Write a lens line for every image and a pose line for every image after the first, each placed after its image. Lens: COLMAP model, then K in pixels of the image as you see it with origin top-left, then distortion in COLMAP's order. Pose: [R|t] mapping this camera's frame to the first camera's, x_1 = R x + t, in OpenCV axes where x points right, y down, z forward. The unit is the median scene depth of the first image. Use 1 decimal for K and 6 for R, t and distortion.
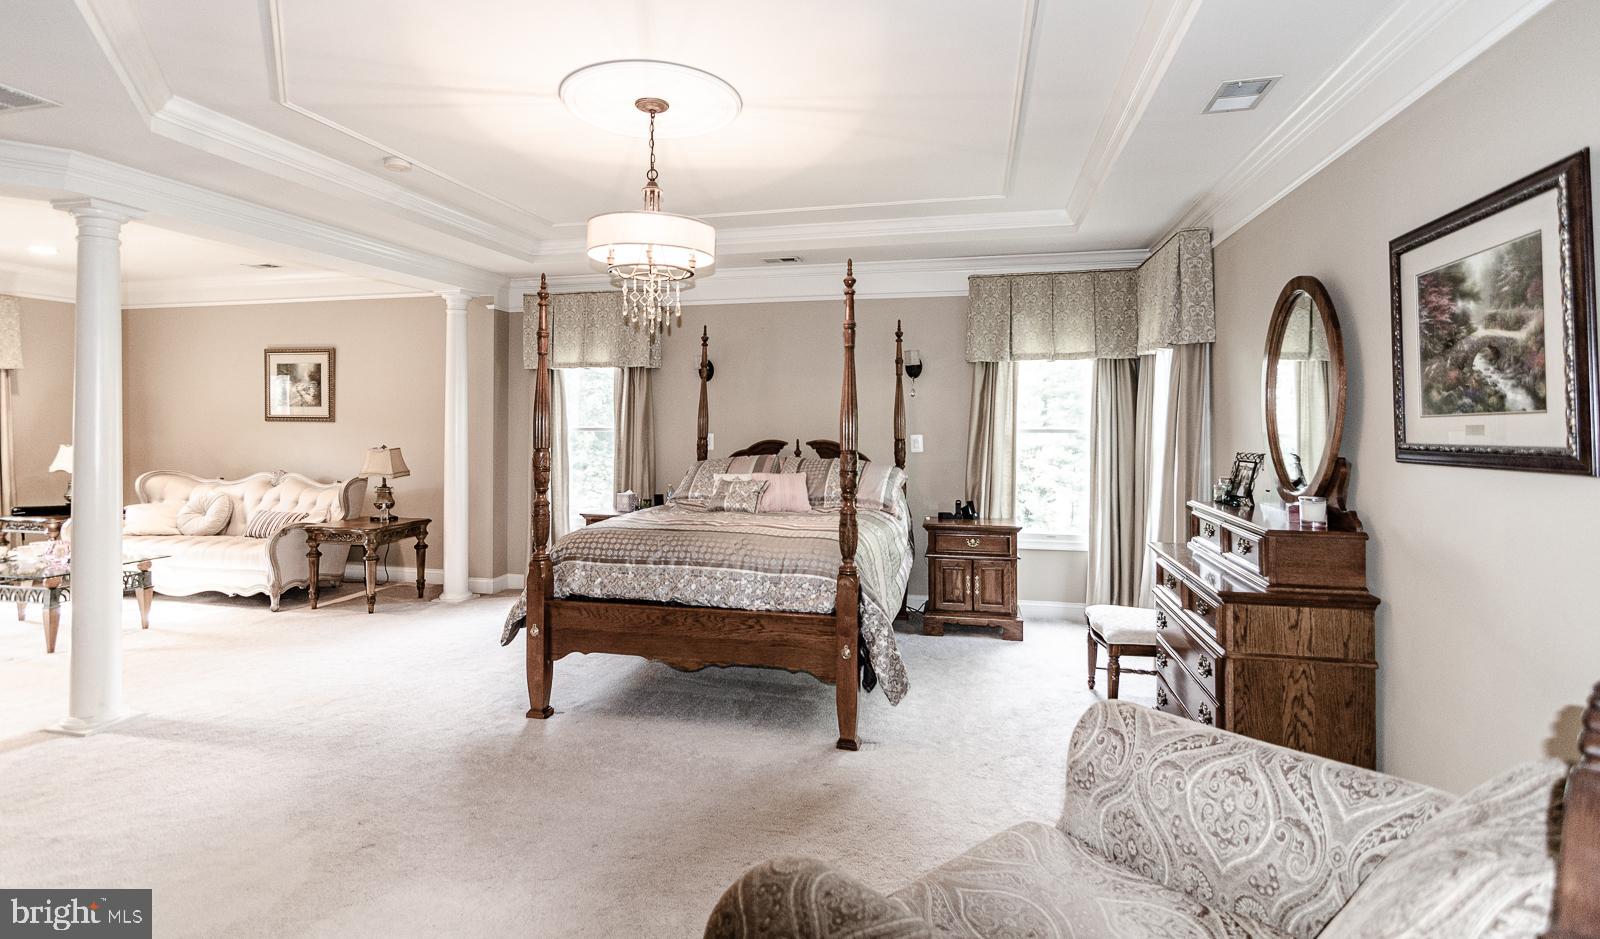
lens RADIAL K [[776.8, 0, 794.2], [0, 776.8, 410.4], [0, 0, 1]] dist [-0.002213, -0.000655]
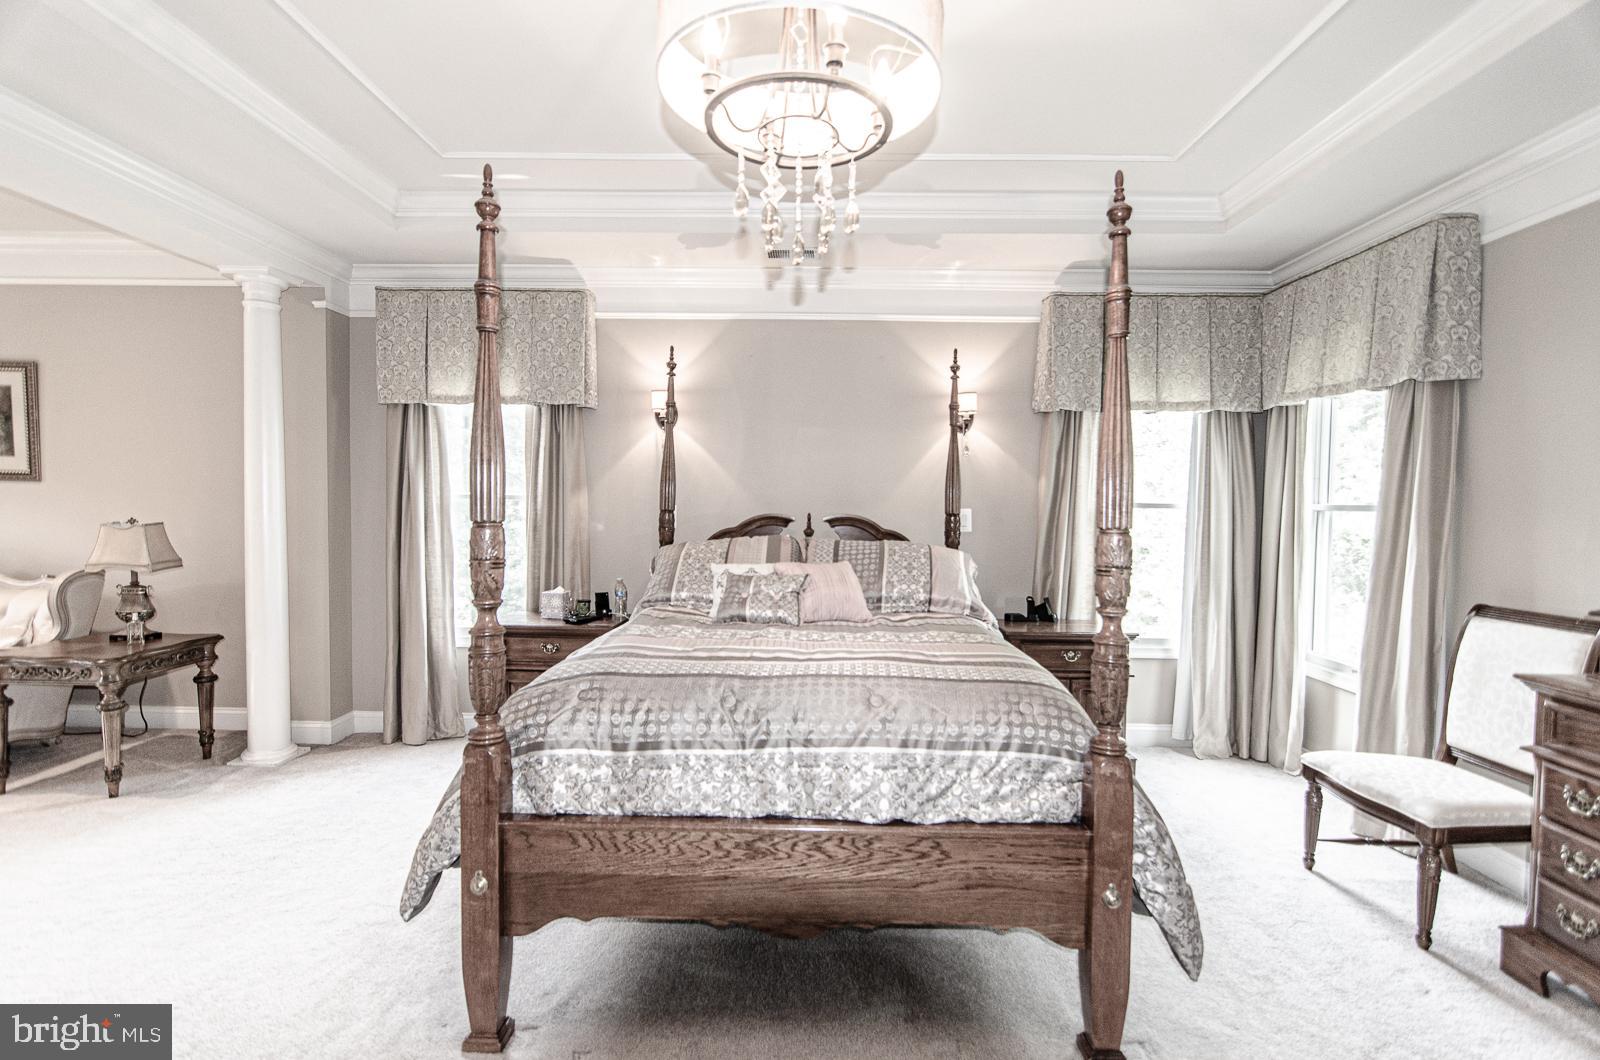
lens RADIAL K [[766.9, 0, 798.7], [0, 766.9, 535.2], [0, 0, 1]] dist [-0.002066, 0.003036]
pose [[0.976007, 0.002480, 0.217725, -0.158828], [-0.014941, 0.998341, 0.055606, 0.018287], [-0.217226, -0.057525, 0.974425, 0.319524]]
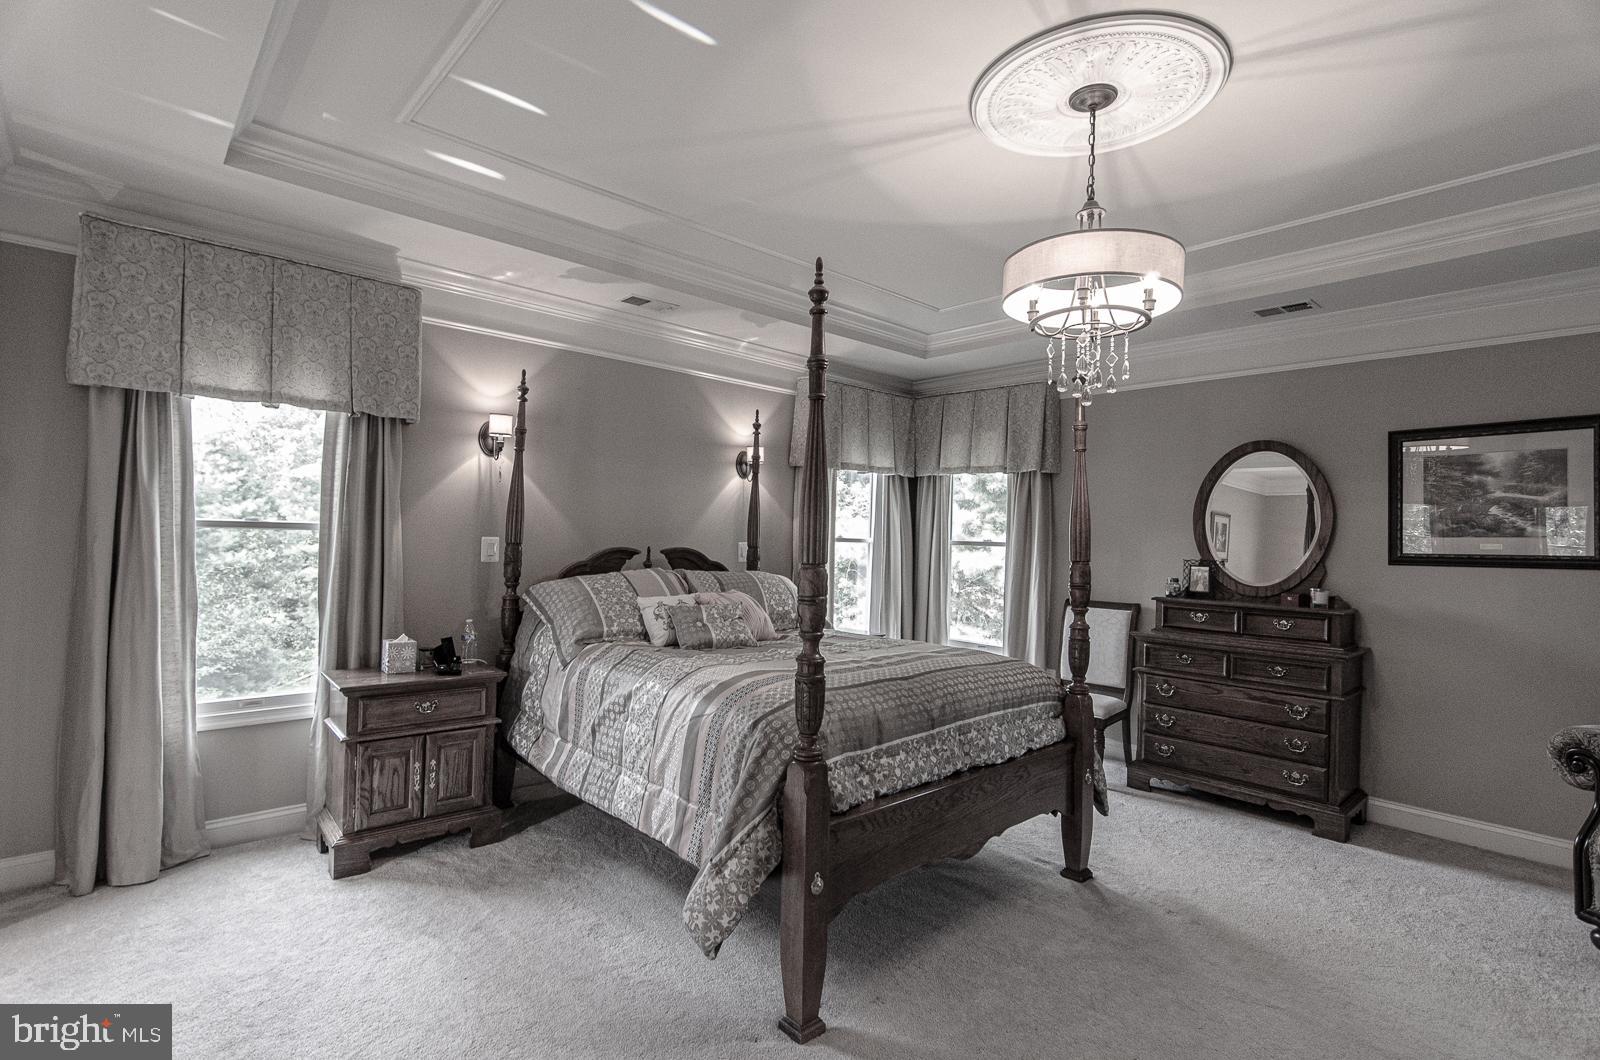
lens RADIAL K [[766.9, 0, 801.3], [0, 766.9, 536.0], [0, 0, 1]] dist [-0.002066, 0.003036]
pose [[0.556836, 0.015257, 0.830482, -0.535206], [-0.036873, 0.999300, 0.006365, 0.016819], [-0.829804, -0.034167, 0.557008, 0.465085]]
